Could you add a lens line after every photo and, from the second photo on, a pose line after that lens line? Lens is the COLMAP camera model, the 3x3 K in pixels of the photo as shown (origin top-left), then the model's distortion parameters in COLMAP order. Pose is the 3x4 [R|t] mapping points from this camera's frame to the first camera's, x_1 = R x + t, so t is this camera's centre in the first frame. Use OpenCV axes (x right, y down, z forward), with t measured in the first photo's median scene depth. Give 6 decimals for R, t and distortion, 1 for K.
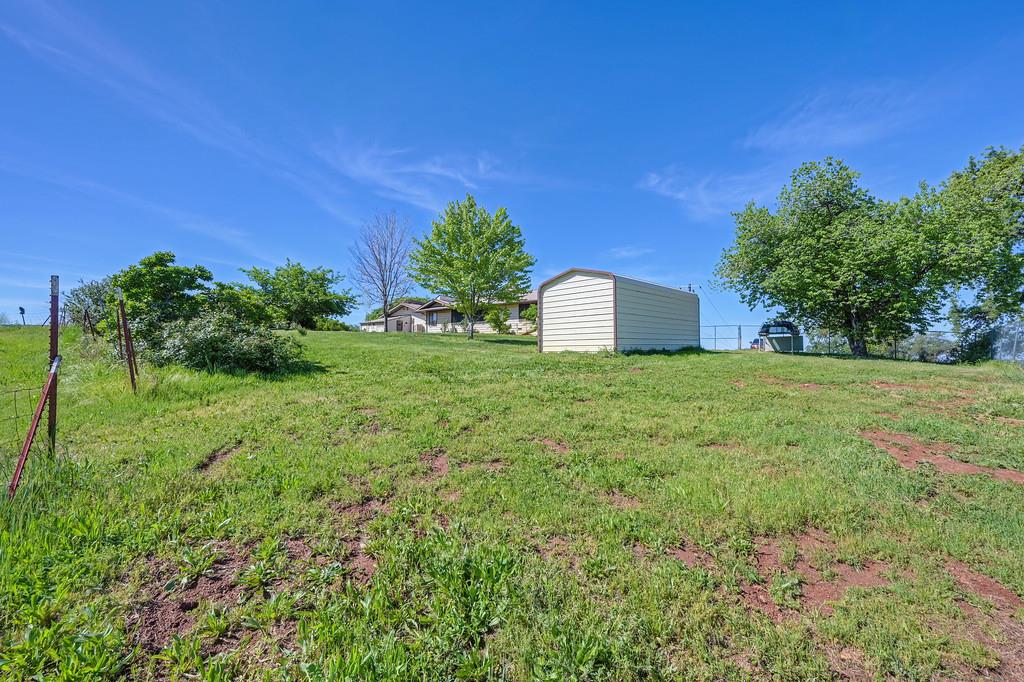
lens RADIAL K [[404.8, 0, 521.5], [0, 404.8, 342.2], [0, 0, 1]] dist [-0.000331, 0.000118]
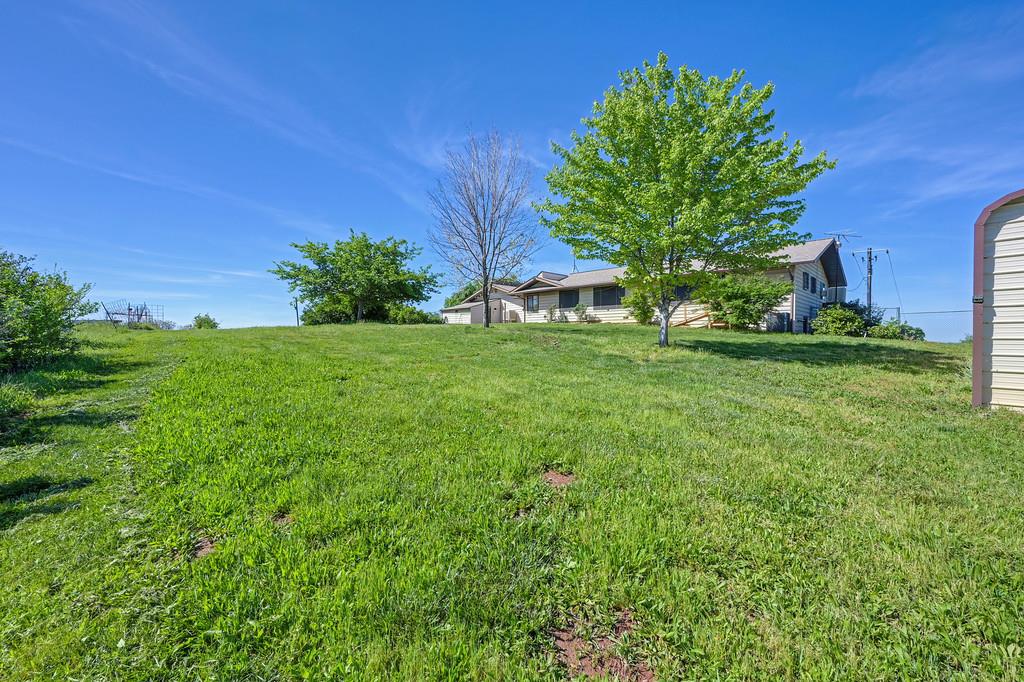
lens RADIAL K [[404.8, 0, 526.7], [0, 404.8, 339.1], [0, 0, 1]] dist [-0.000331, 0.000118]
pose [[0.986704, -0.005833, -0.162423, -0.107947], [0.011517, 0.999353, 0.034073, -0.017292], [0.162119, -0.035491, 0.986133, 0.247574]]
